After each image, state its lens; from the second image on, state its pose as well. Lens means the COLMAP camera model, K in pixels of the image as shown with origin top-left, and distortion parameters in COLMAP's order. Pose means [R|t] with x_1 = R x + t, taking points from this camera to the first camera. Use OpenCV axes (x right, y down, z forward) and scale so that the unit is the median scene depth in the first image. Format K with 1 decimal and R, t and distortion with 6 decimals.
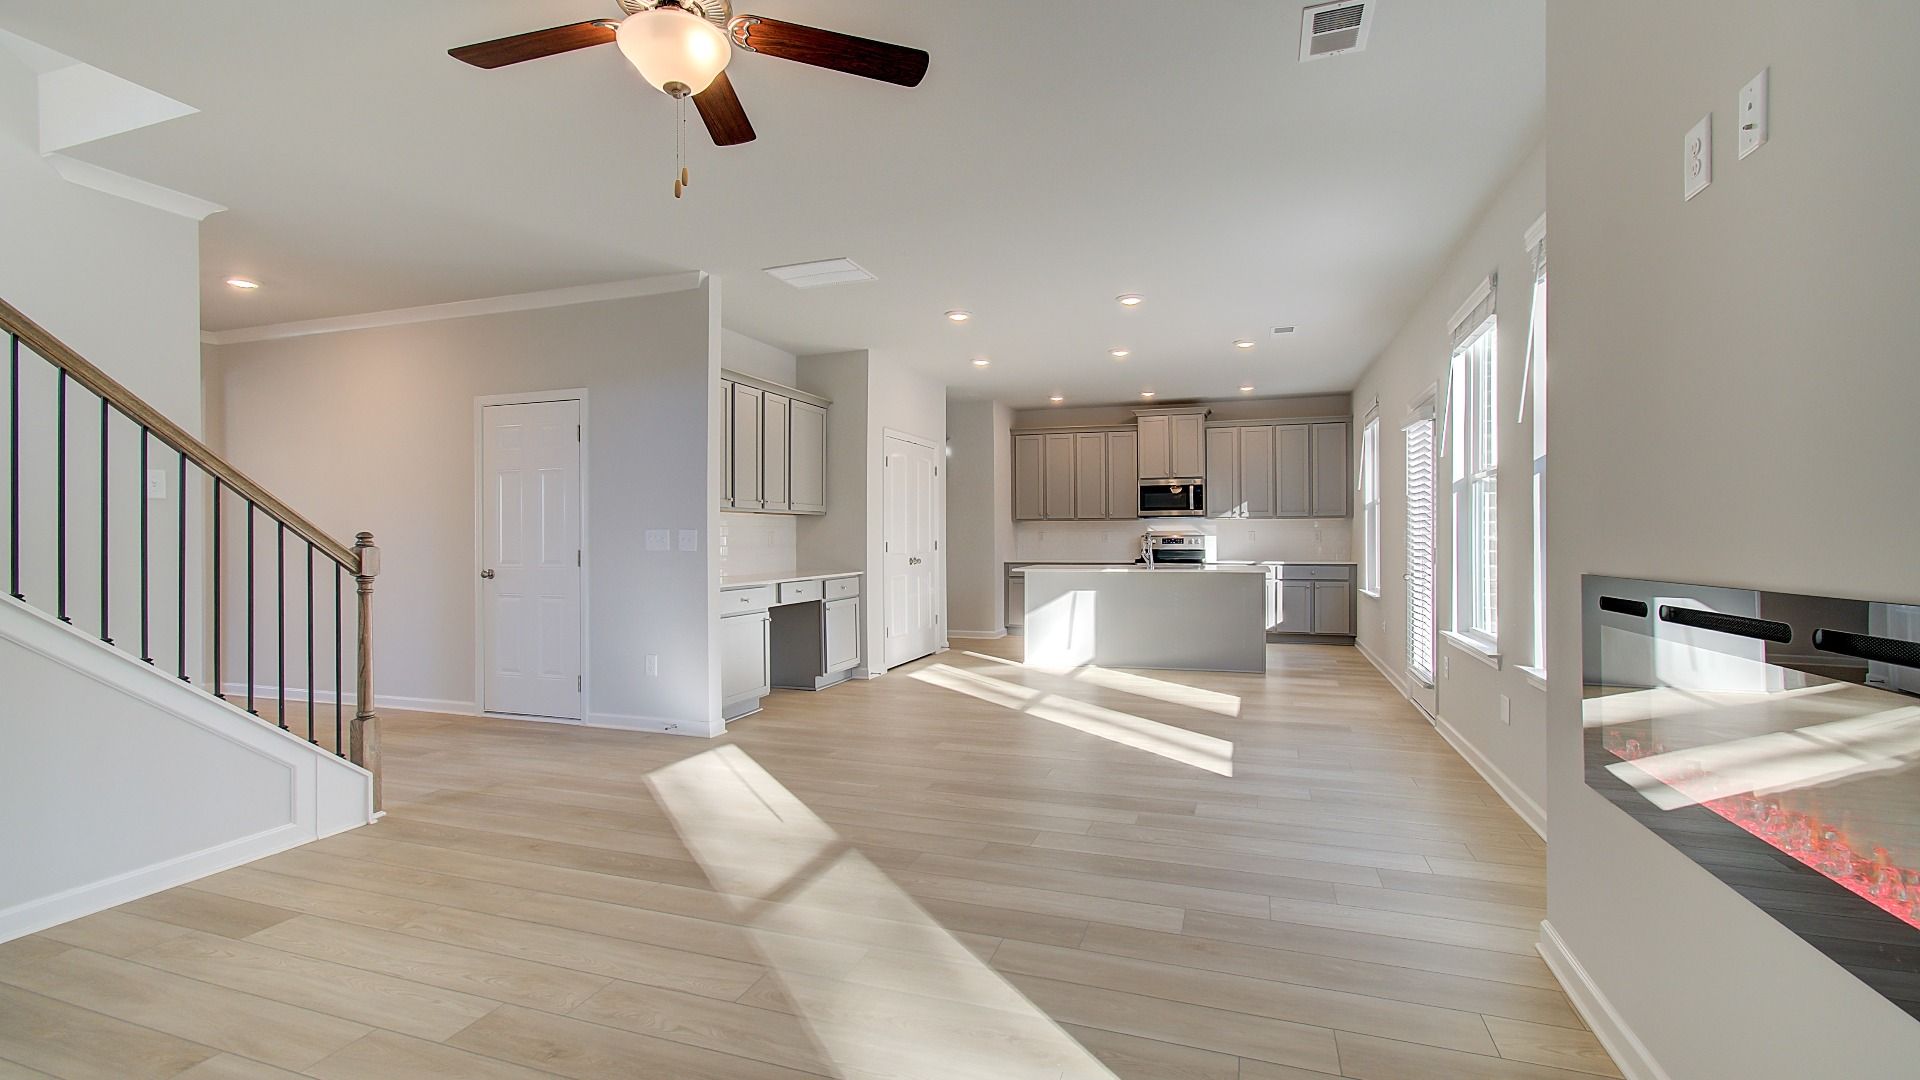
lens RADIAL K [[824.4, 0, 964.3], [0, 824.4, 539.5], [0, 0, 1]] dist [-0.003488, 0.000279]
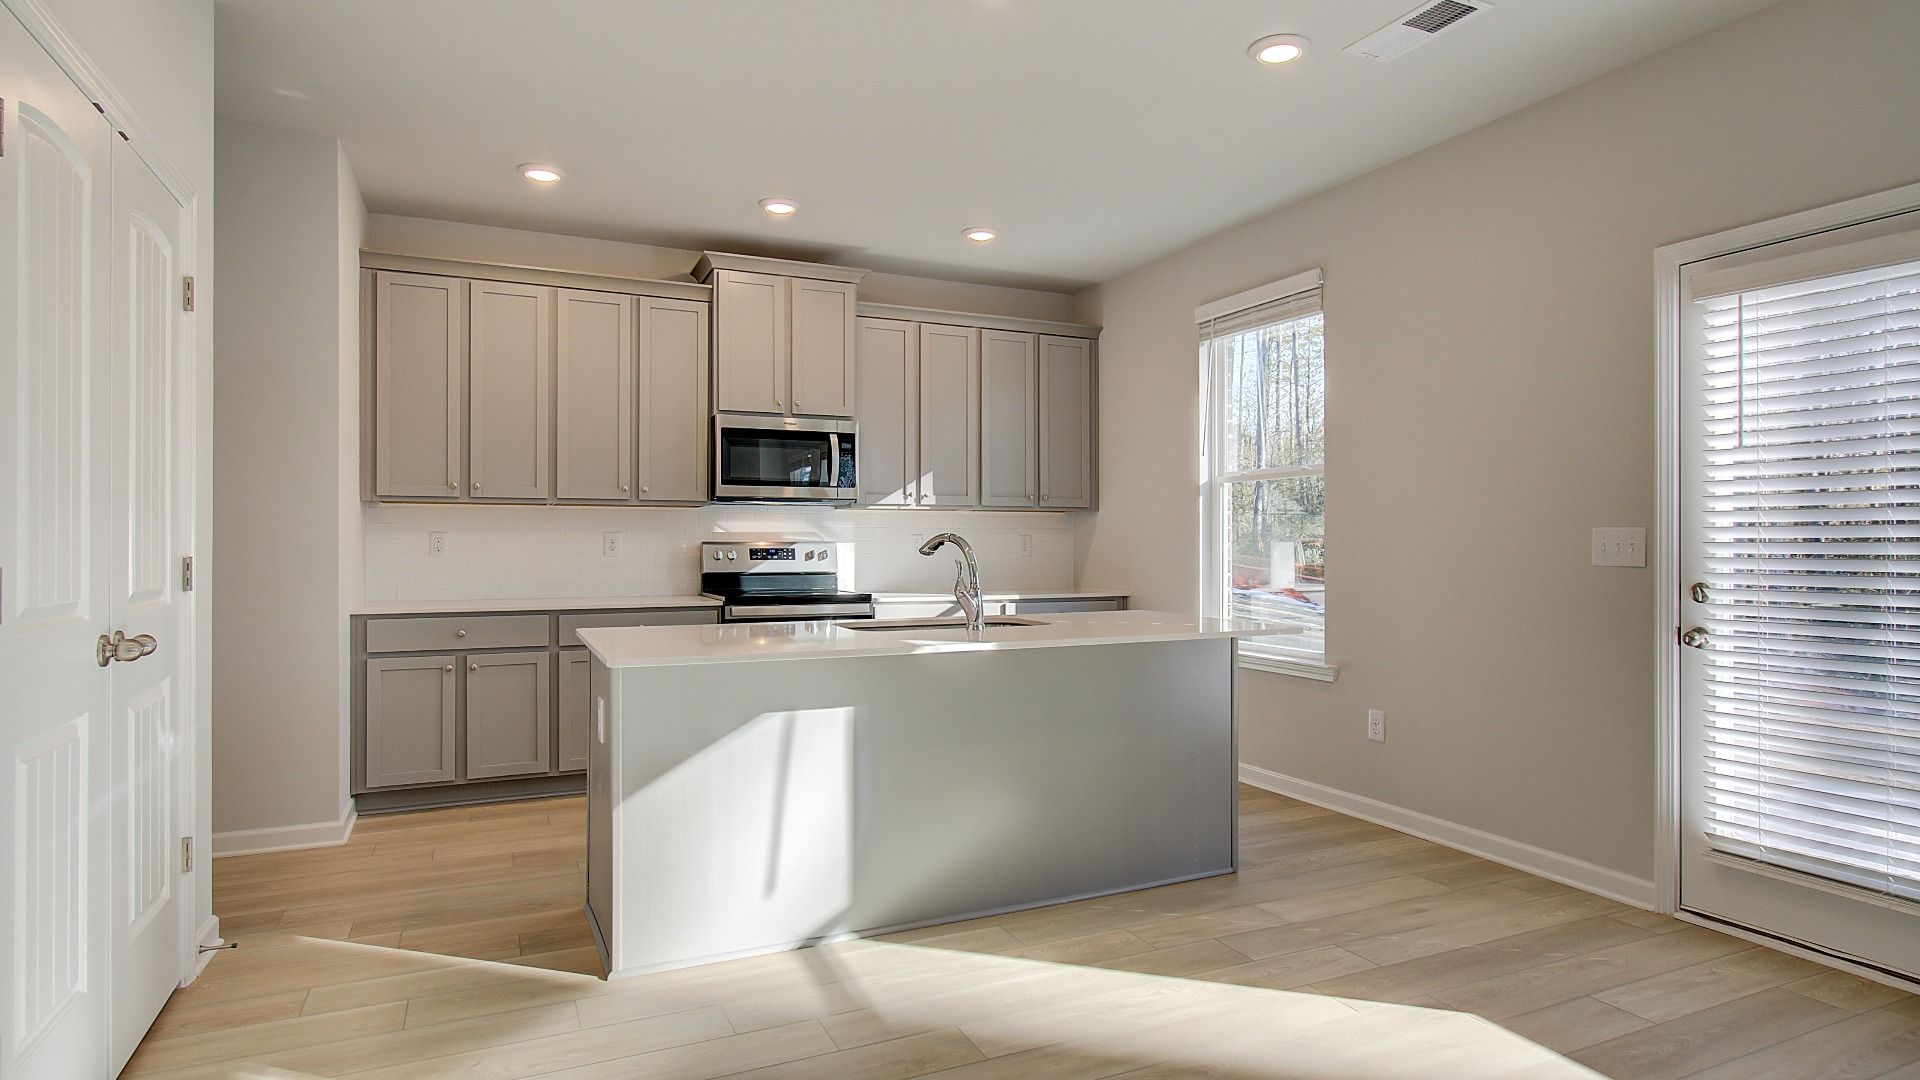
lens RADIAL K [[1036.6, 0, 940.0], [0, 1036.6, 543.2], [0, 0, 1]] dist [-0.002124, -0.000076]
pose [[0.724694, 0.004581, 0.689055, -0.094273], [-0.001142, 0.999985, -0.005447, -0.001343], [-0.689070, 0.003160, 0.724688, 0.632122]]
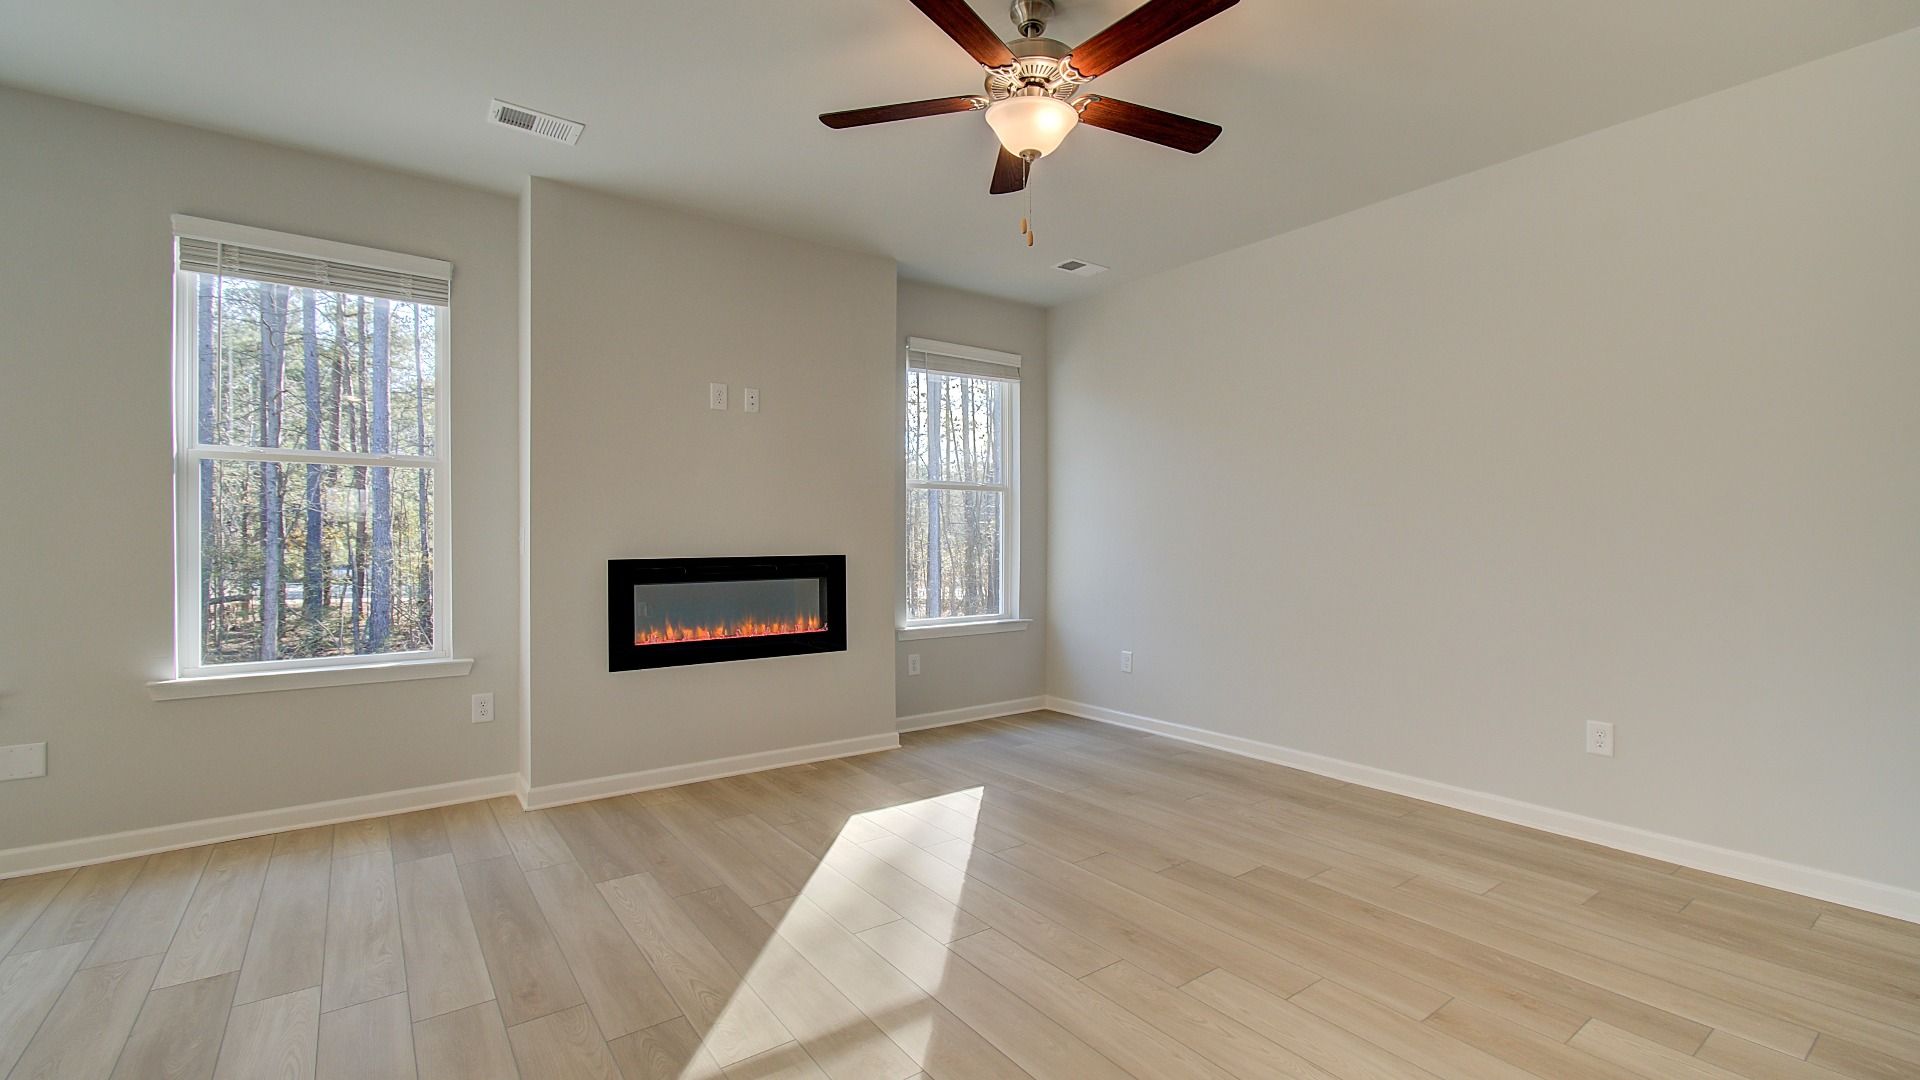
lens RADIAL K [[833.1, 0, 967.1], [0, 833.1, 535.7], [0, 0, 1]] dist [0.001503, 0.000478]
pose [[-0.821492, 0.008711, 0.570154, -0.246438], [0.005582, 0.999958, -0.007235, 0.000905], [-0.570193, -0.002761, -0.821506, 0.525574]]
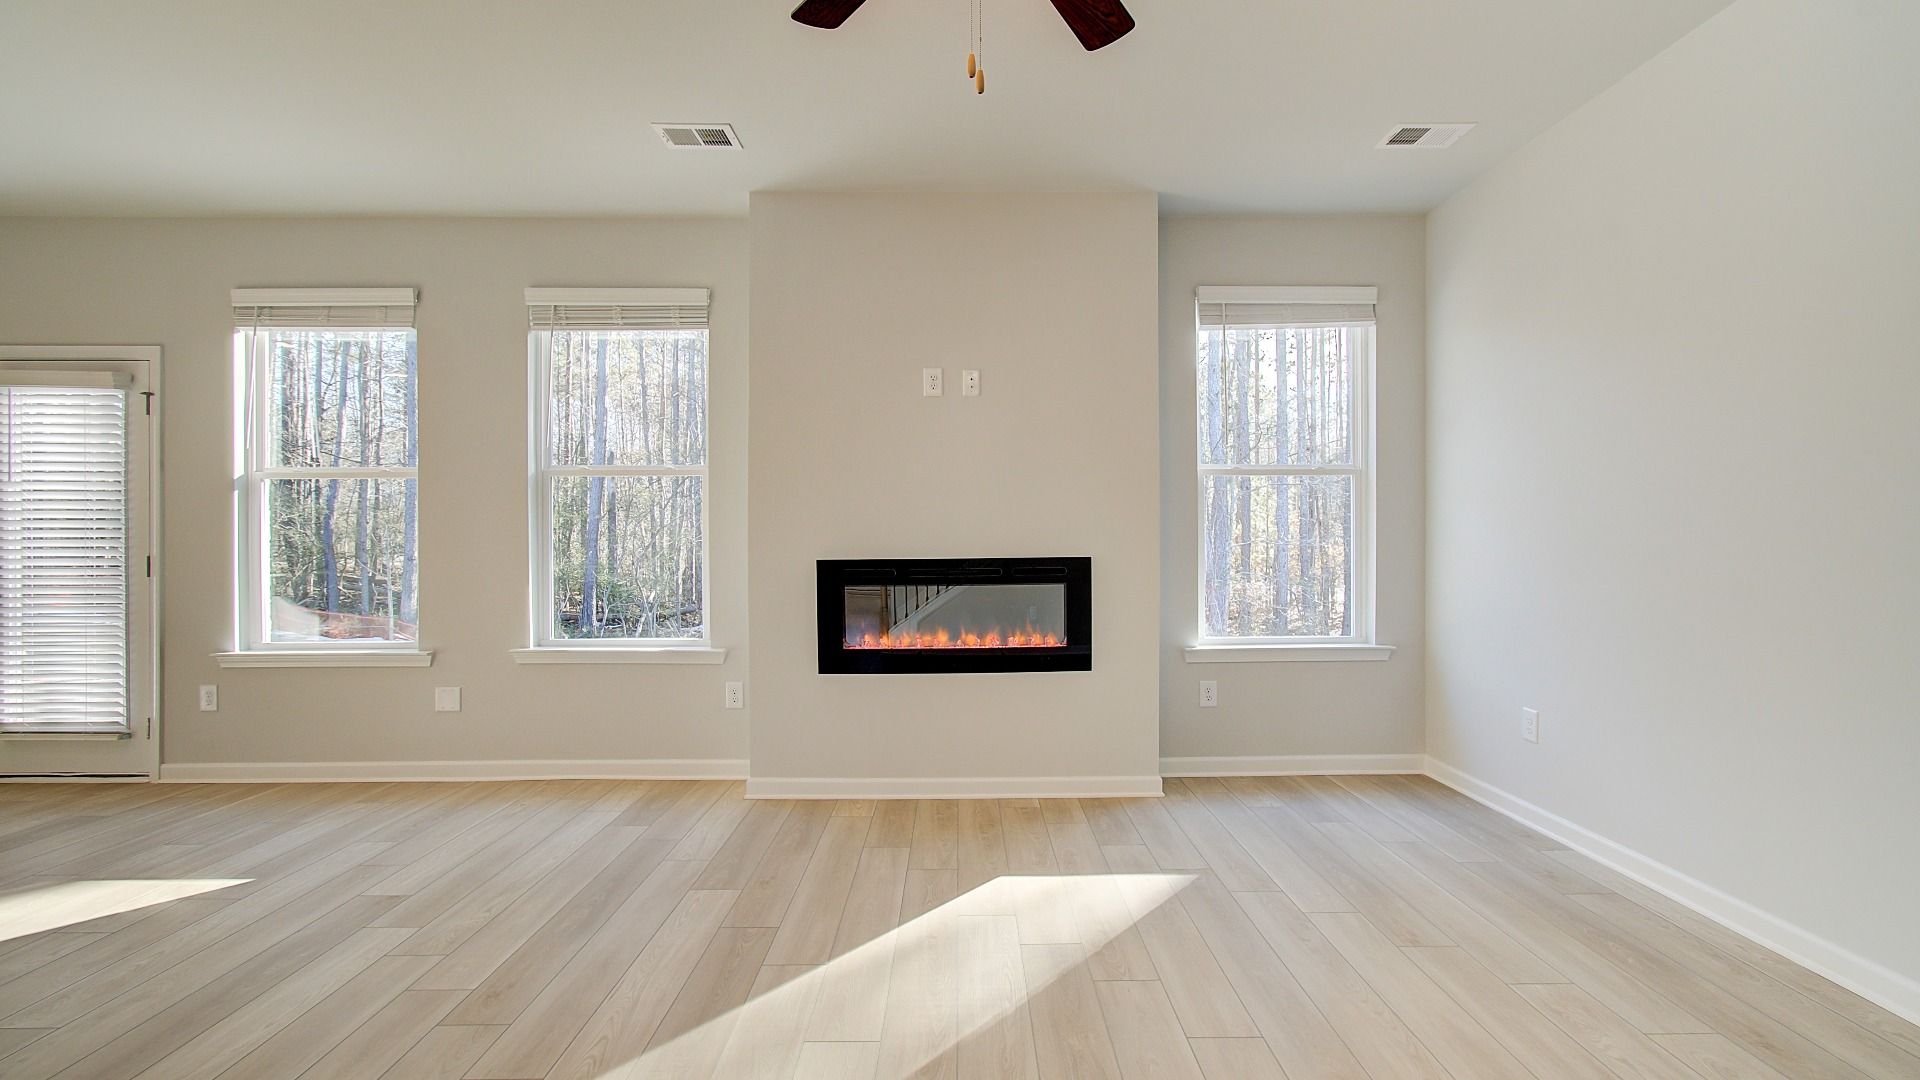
lens RADIAL K [[824.4, 0, 964.3], [0, 824.4, 539.5], [0, 0, 1]] dist [-0.003488, 0.000279]
pose [[-0.334364, 0.004911, 0.942431, -0.277169], [0.004599, 0.999983, -0.003579, 0.000560], [-0.942433, 0.003137, -0.334381, 0.330931]]
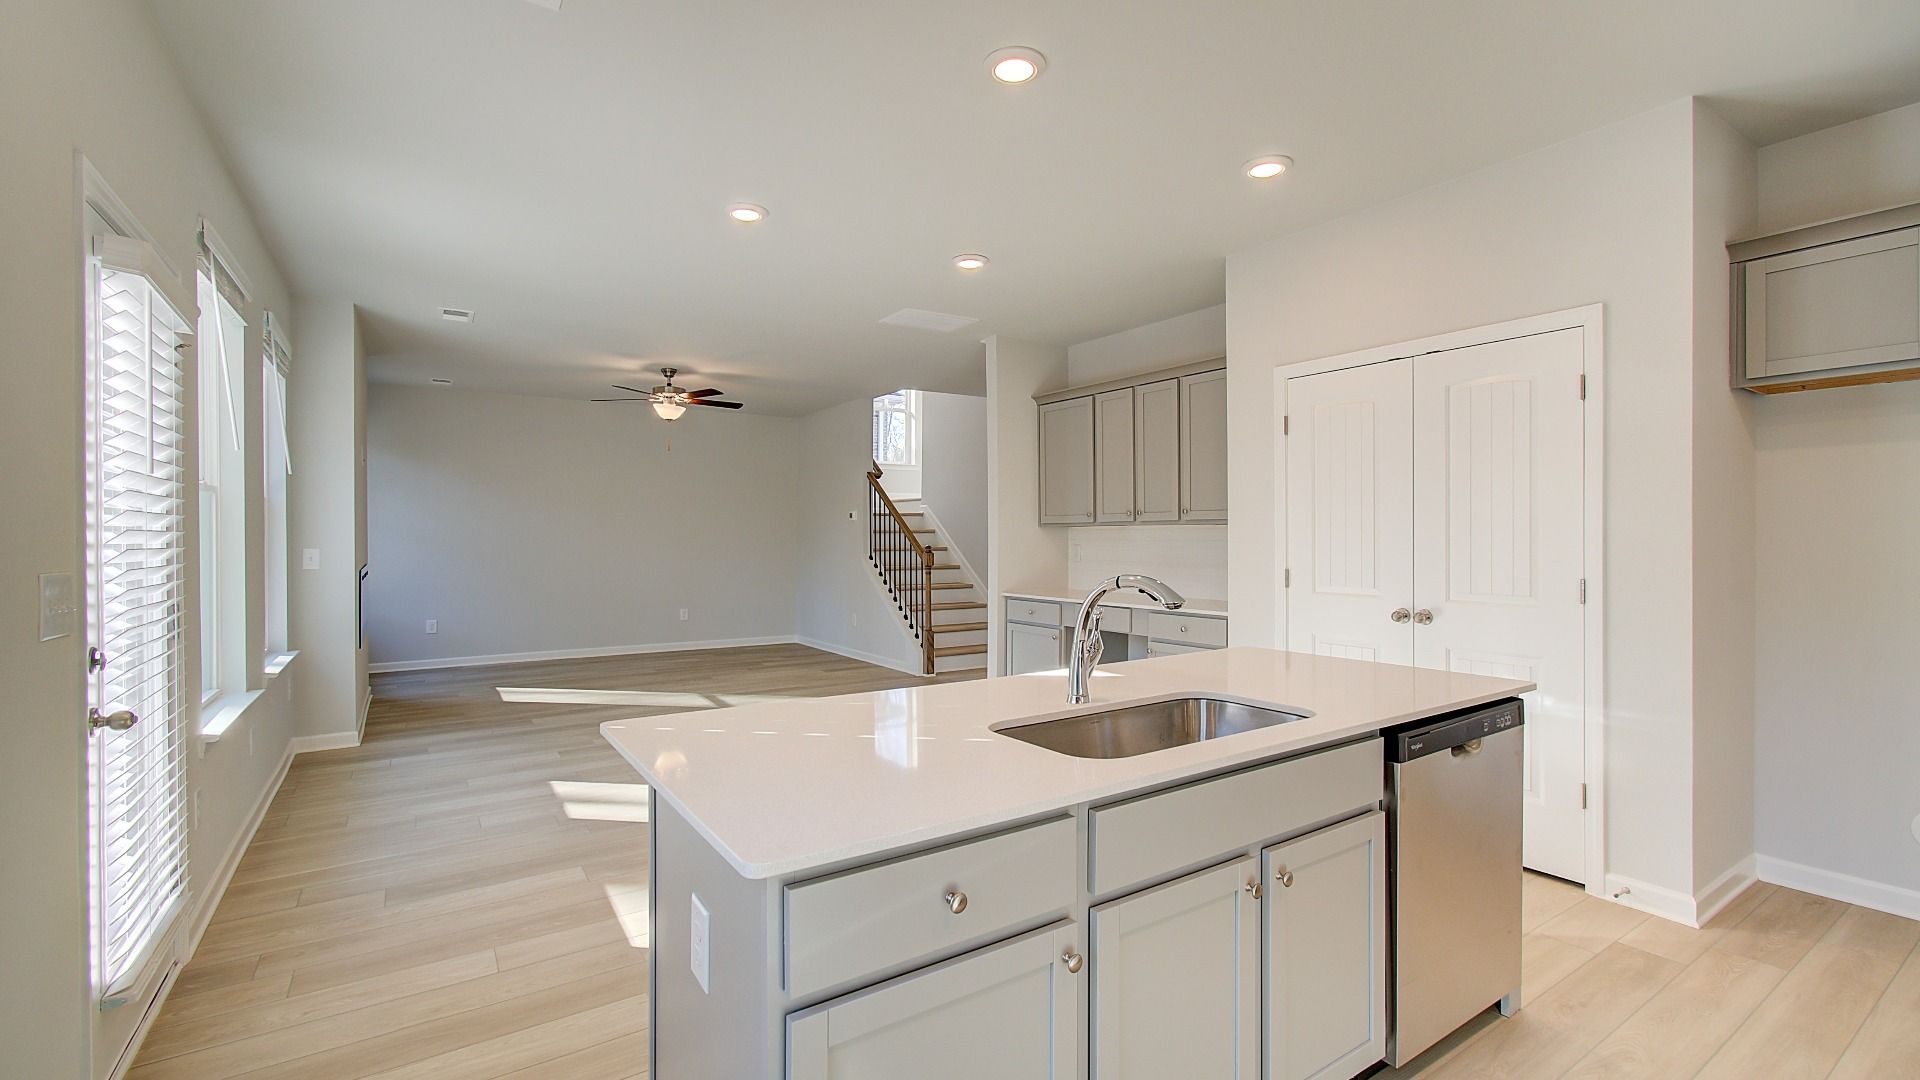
lens RADIAL K [[833.1, 0, 967.1], [0, 833.1, 535.7], [0, 0, 1]] dist [0.001503, 0.000478]
pose [[-0.599361, 0.005007, -0.800463, 0.434741], [0.002649, 0.999987, 0.004271, -0.019997], [0.800474, 0.000440, -0.599367, 1.057120]]
